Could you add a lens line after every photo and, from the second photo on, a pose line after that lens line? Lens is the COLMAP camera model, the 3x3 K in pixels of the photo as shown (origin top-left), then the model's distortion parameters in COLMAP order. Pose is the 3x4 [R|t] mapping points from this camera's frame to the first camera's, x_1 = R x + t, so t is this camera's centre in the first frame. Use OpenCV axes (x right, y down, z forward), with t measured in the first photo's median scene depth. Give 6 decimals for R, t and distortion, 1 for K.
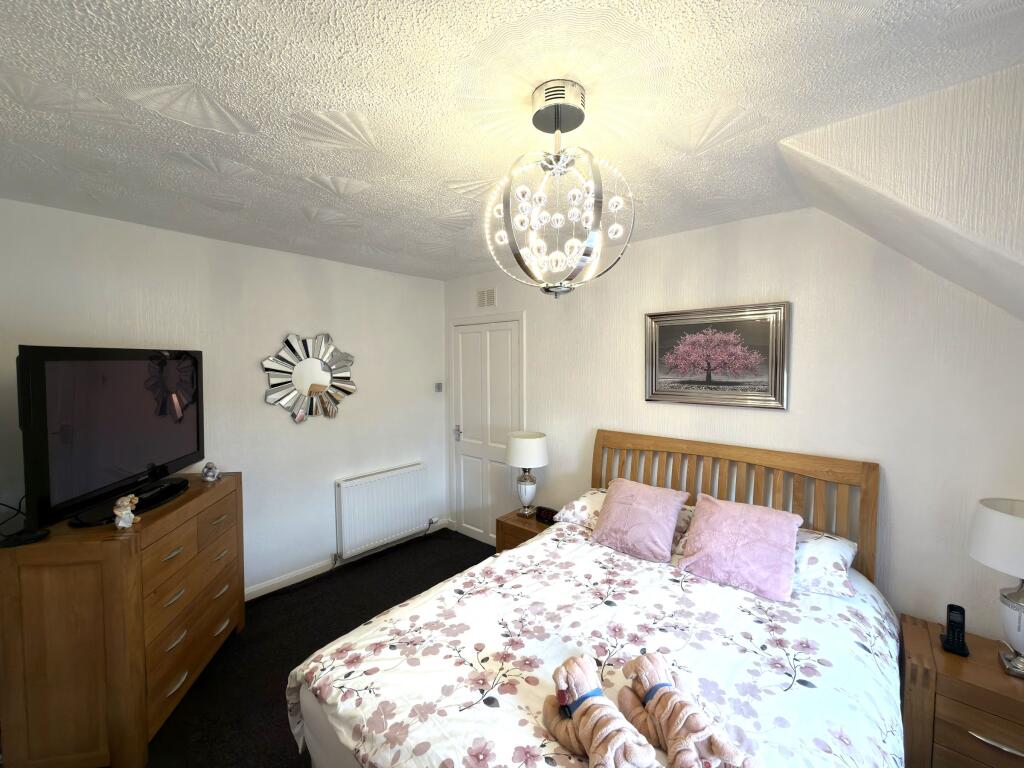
lens RADIAL K [[407.0, 0, 511.8], [0, 407.0, 382.1], [0, 0, 1]] dist [-0.001390, 0.000910]
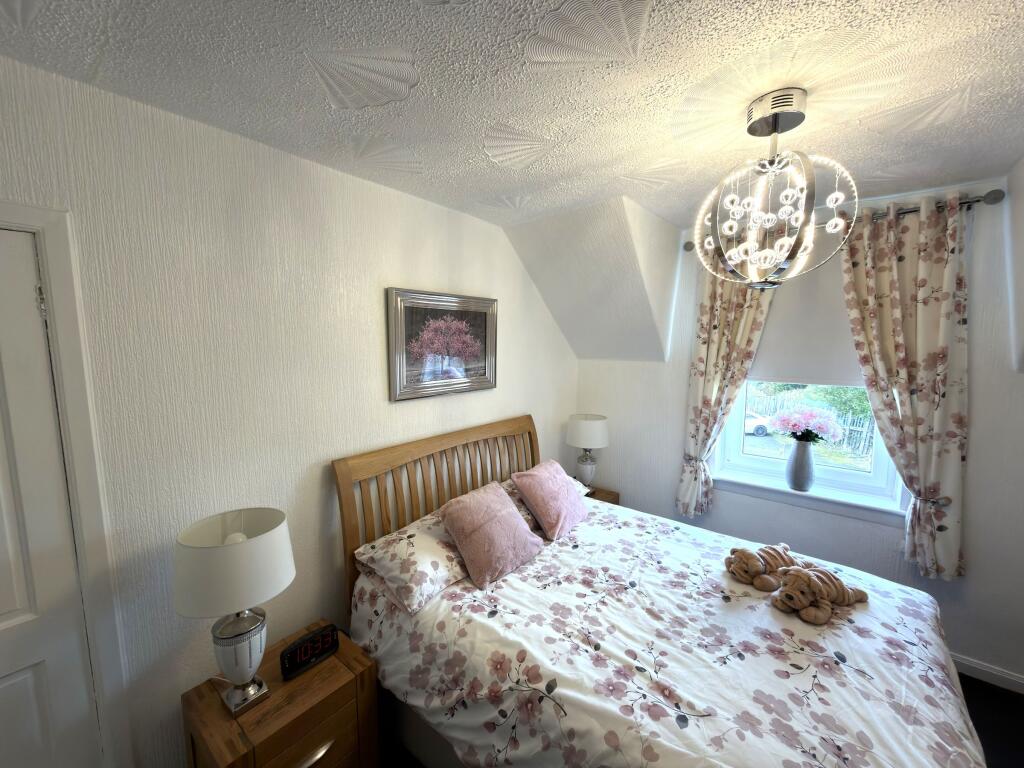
lens RADIAL K [[407.0, 0, 511.4], [0, 407.0, 385.0], [0, 0, 1]] dist [-0.001390, 0.000910]
pose [[-0.051440, -0.098818, 0.993775, -0.682373], [0.050889, 0.993540, 0.101429, -0.079030], [-0.997379, 0.055790, -0.046079, 1.247452]]
